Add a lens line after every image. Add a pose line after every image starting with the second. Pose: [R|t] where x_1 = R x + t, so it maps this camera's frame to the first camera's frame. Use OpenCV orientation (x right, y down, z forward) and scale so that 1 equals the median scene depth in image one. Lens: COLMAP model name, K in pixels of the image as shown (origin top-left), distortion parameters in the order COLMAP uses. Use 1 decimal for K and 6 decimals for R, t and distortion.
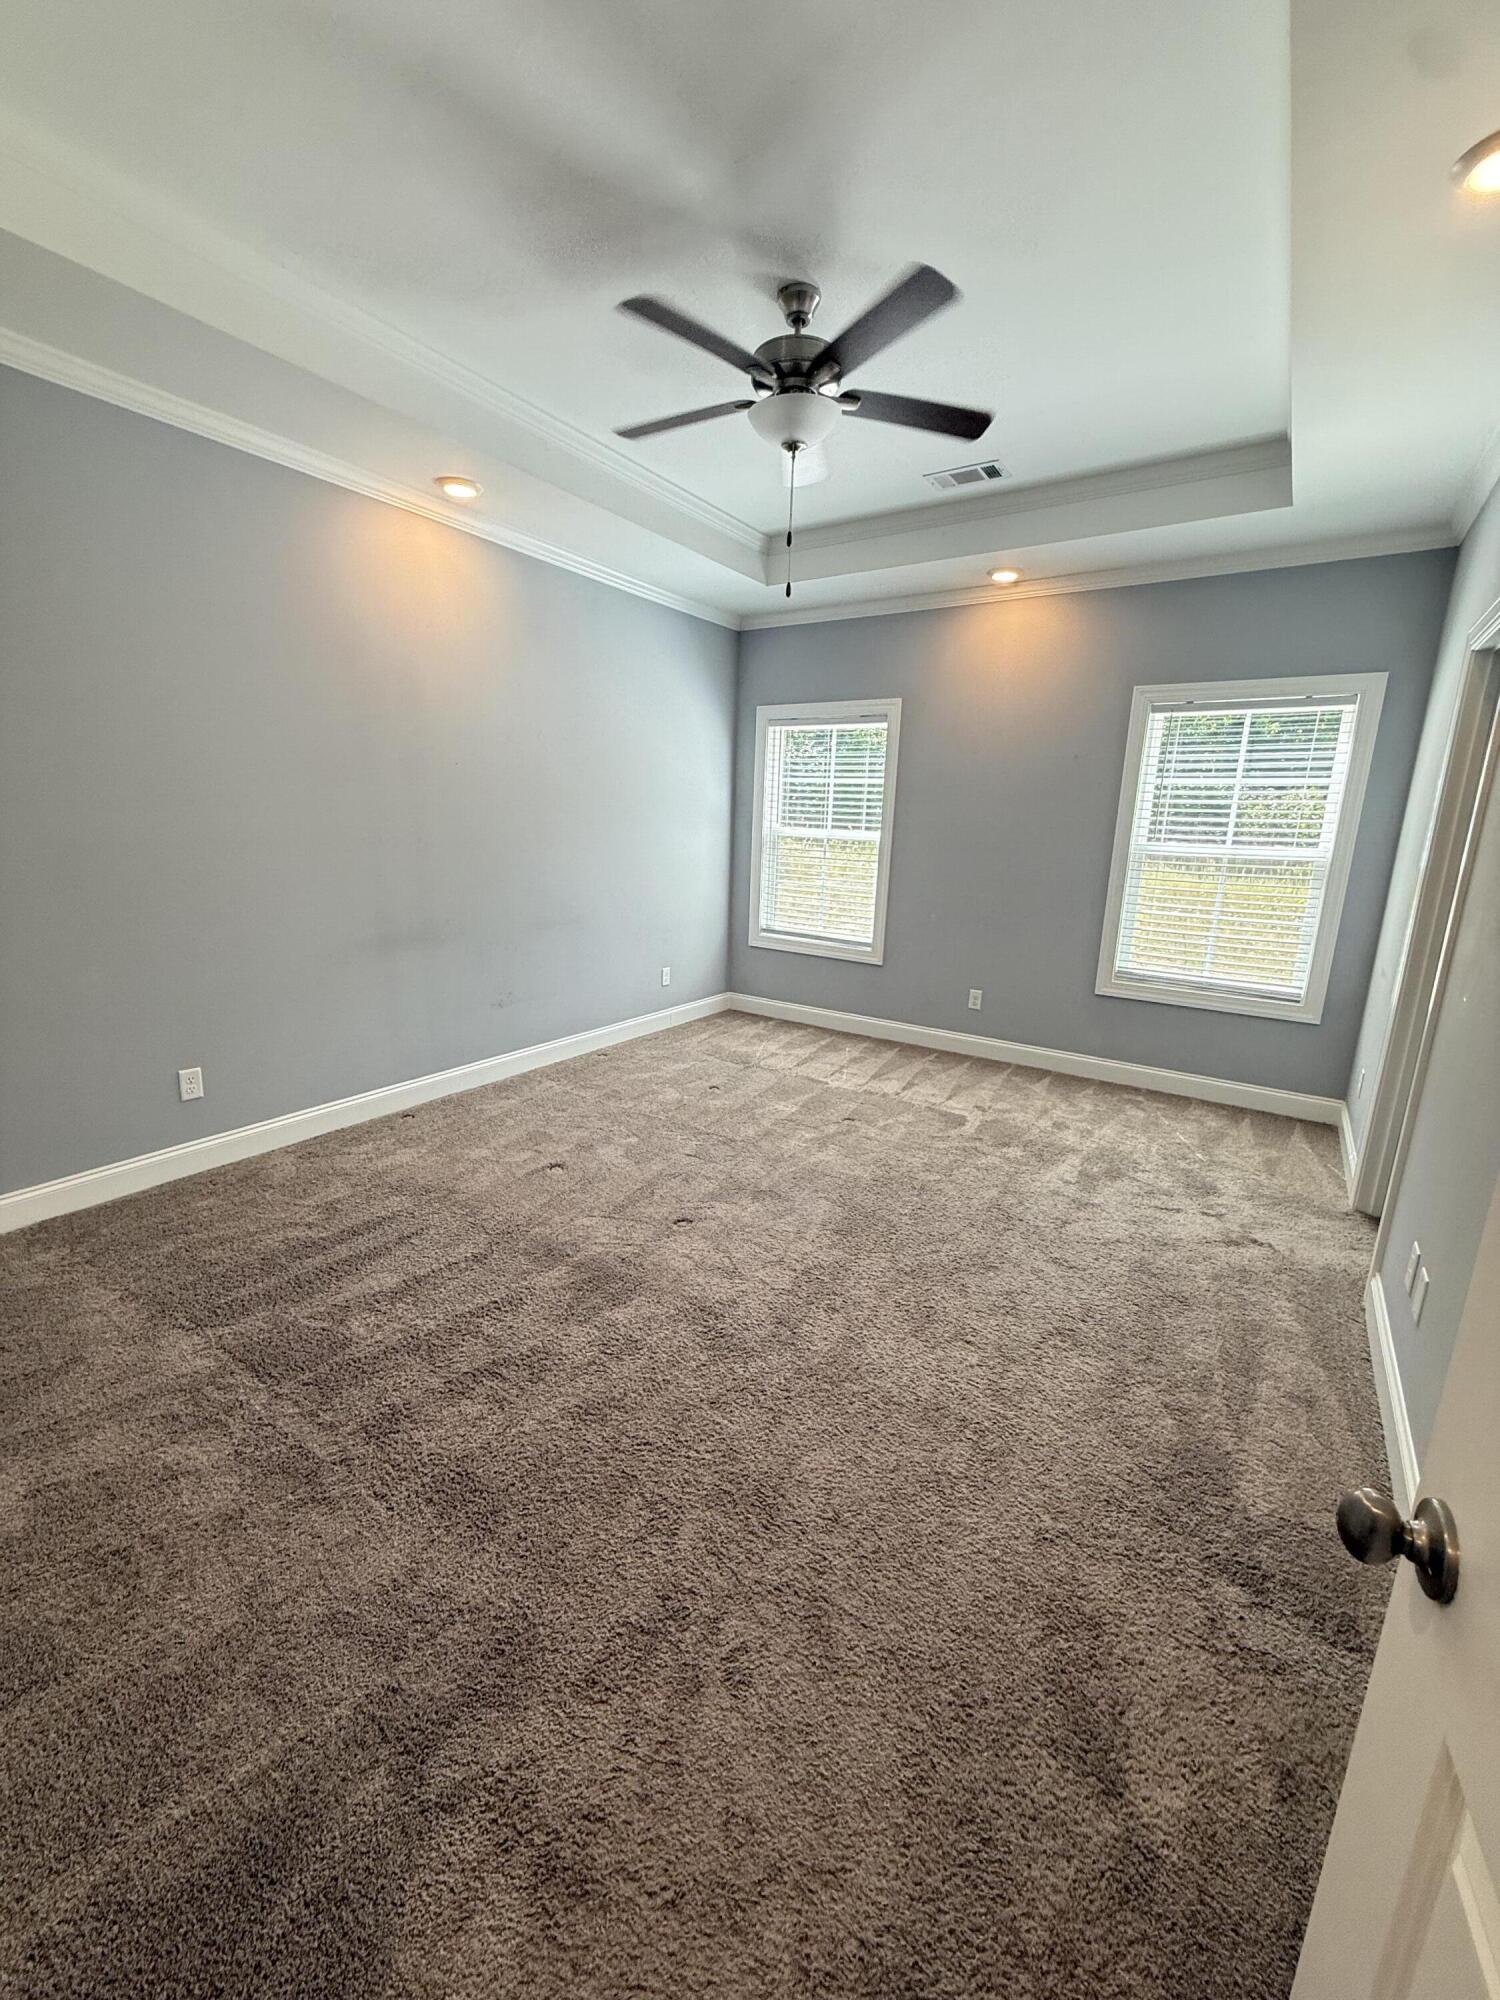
lens RADIAL K [[795.7, 0, 747.6], [0, 795.7, 994.3], [0, 0, 1]] dist [0.000678, -0.000078]
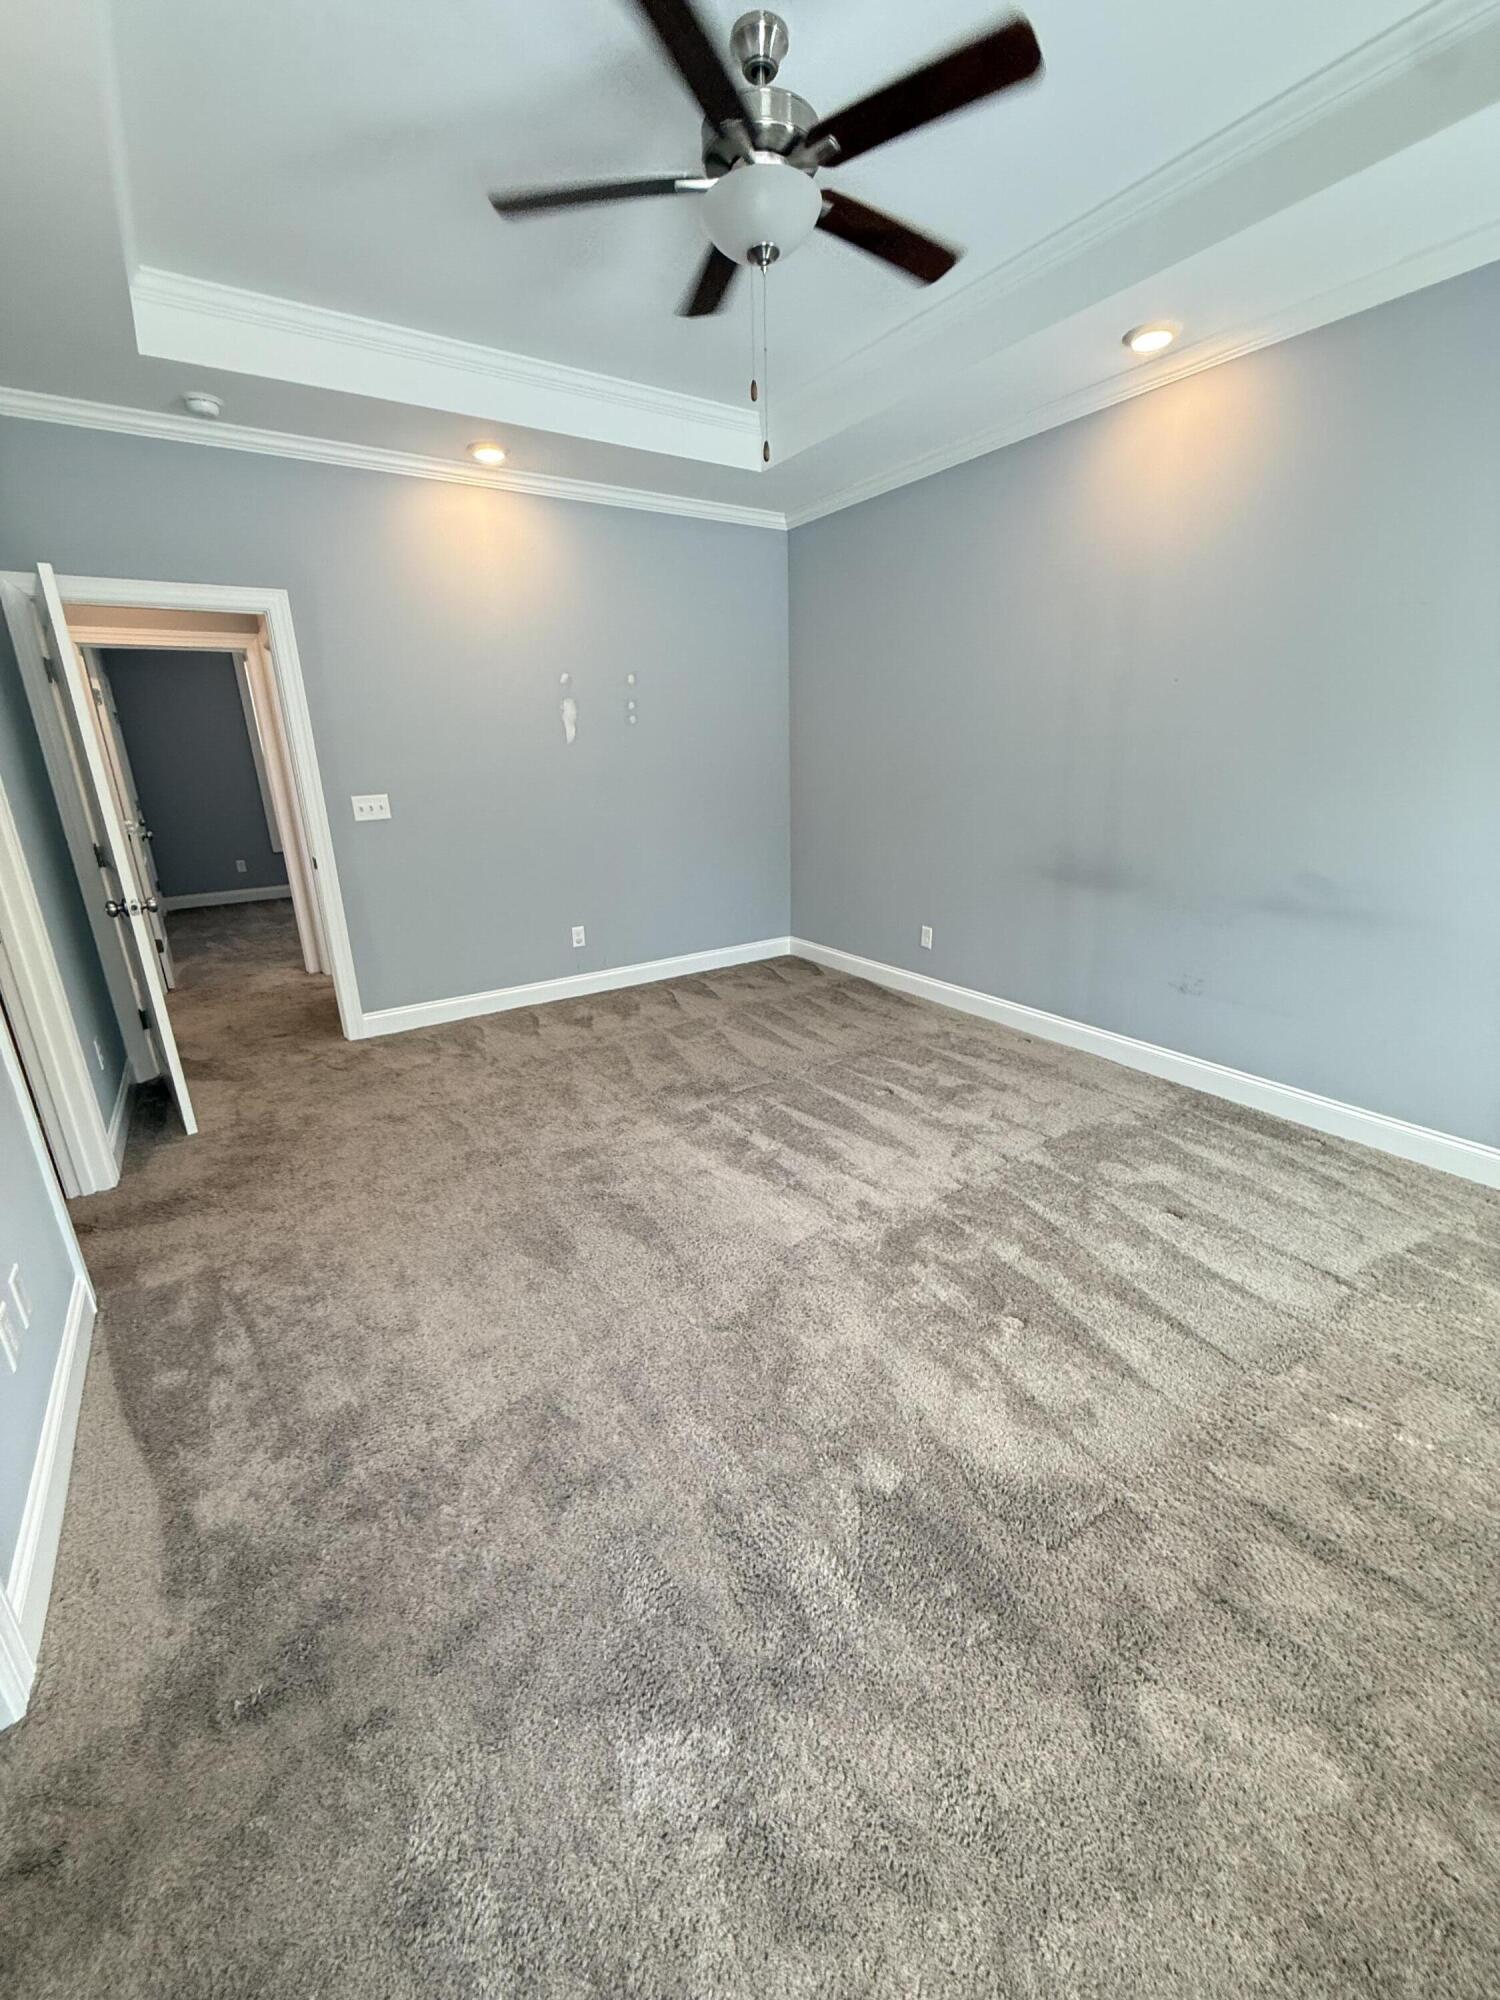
lens RADIAL K [[795.7, 0, 747.6], [0, 795.7, 994.3], [0, 0, 1]] dist [0.000678, -0.000078]
pose [[-0.372072, 0.259815, -0.891100, 0.821366], [-0.196822, 0.916111, 0.349288, -0.257708], [0.907096, 0.305348, -0.289722, 1.248471]]
